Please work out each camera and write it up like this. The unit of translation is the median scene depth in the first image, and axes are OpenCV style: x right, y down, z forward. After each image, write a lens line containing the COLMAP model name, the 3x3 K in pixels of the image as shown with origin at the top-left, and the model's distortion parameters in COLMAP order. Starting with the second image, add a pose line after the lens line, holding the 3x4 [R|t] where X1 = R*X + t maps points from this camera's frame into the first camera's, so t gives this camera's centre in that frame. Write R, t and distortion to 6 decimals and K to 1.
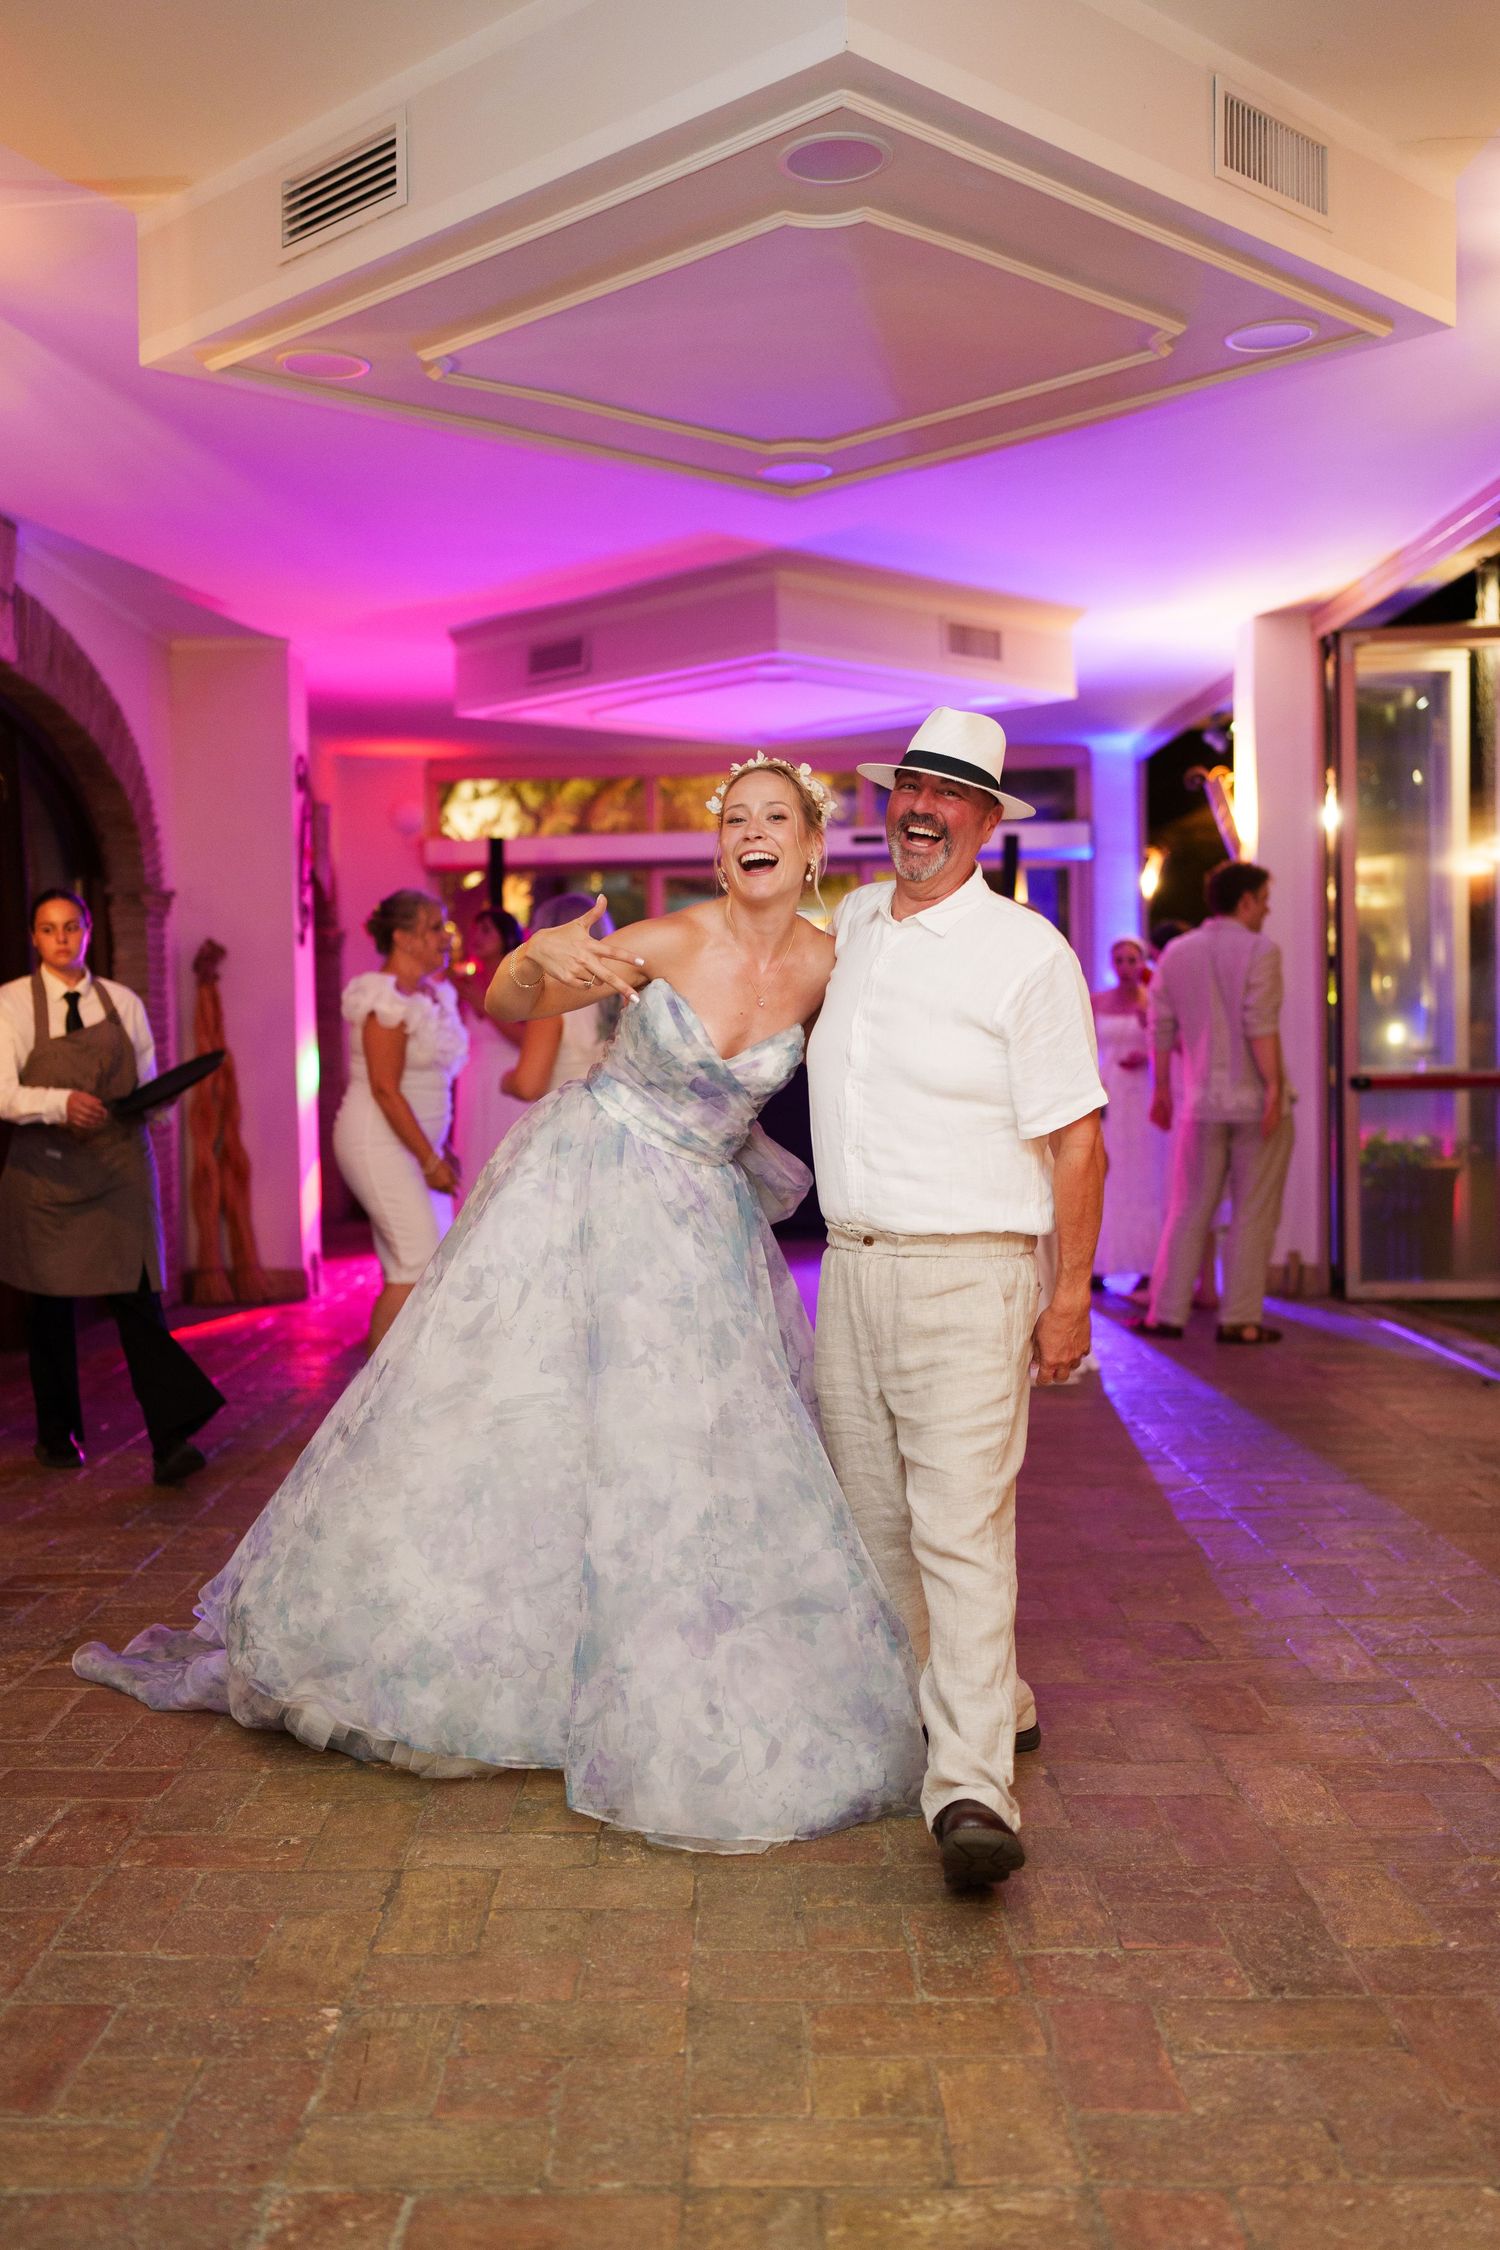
lens RADIAL K [[2193.8, 0, 749.2], [0, 2193.8, 1154.8], [0, 0, 1]] dist [-0.005048, 0.007349]
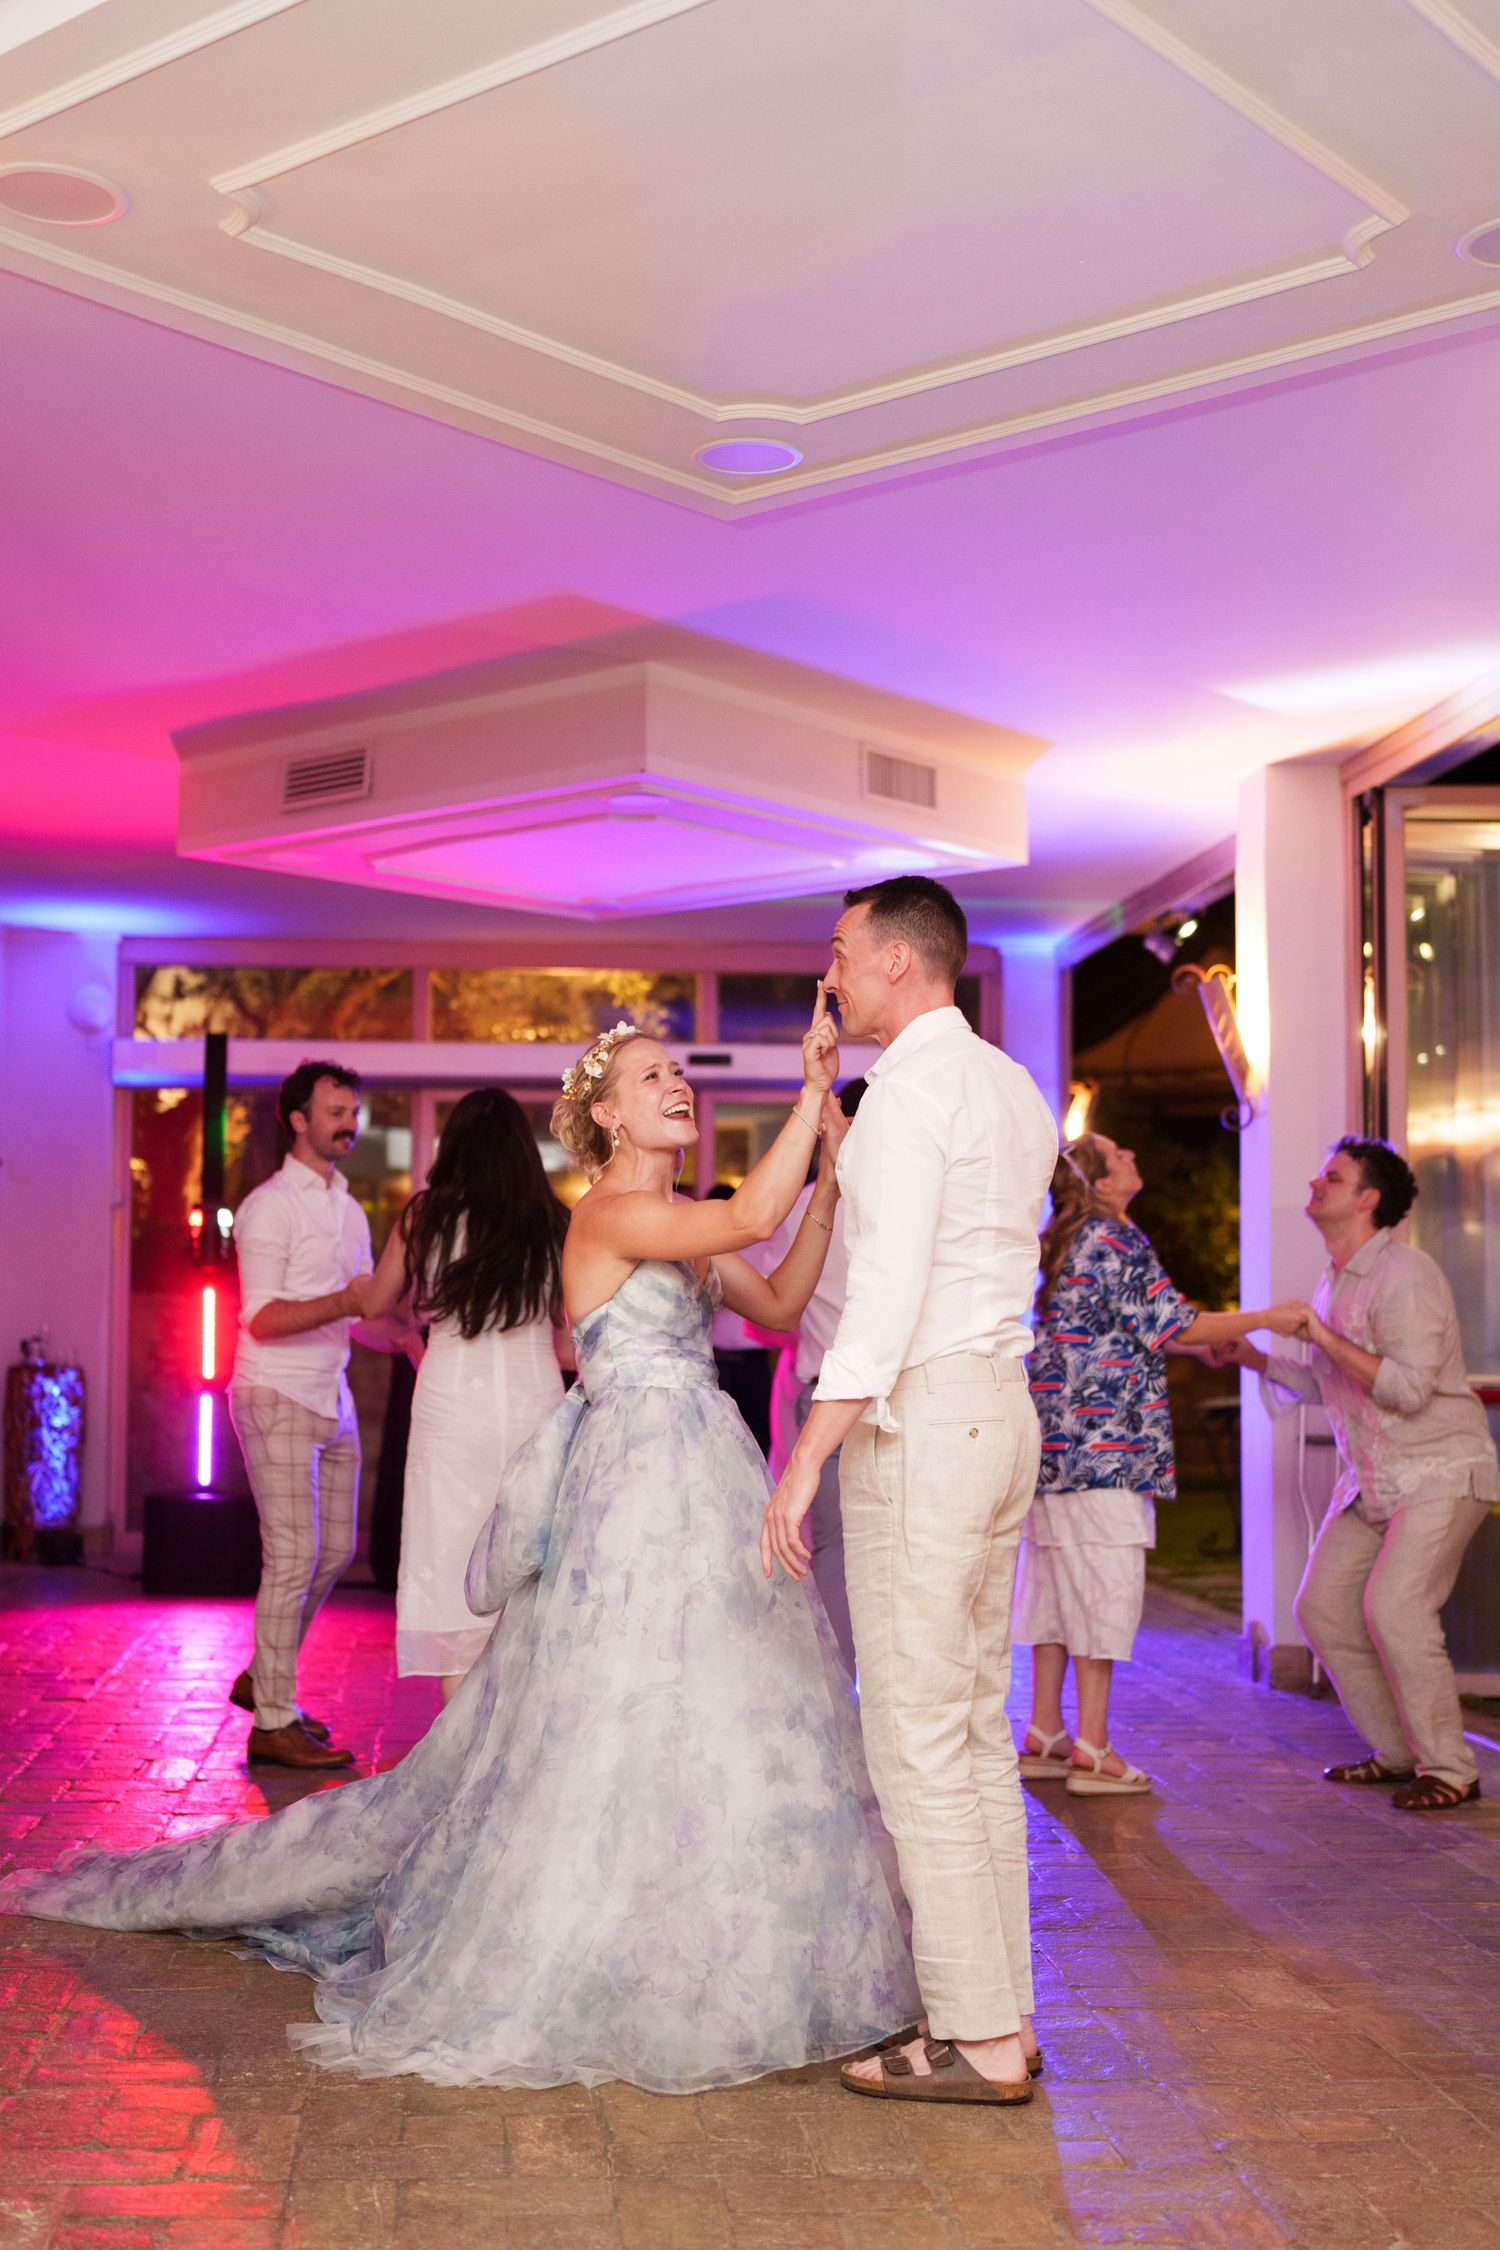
lens RADIAL K [[2679.6, 0, 709.6], [0, 2679.6, 1168.6], [0, 0, 1]] dist [-0.002171, 0.002749]
pose [[0.995937, 0.029429, 0.085106, -0.068777], [-0.019512, 0.993164, -0.115085, -0.000944], [-0.087911, 0.112957, 0.989703, 0.271879]]
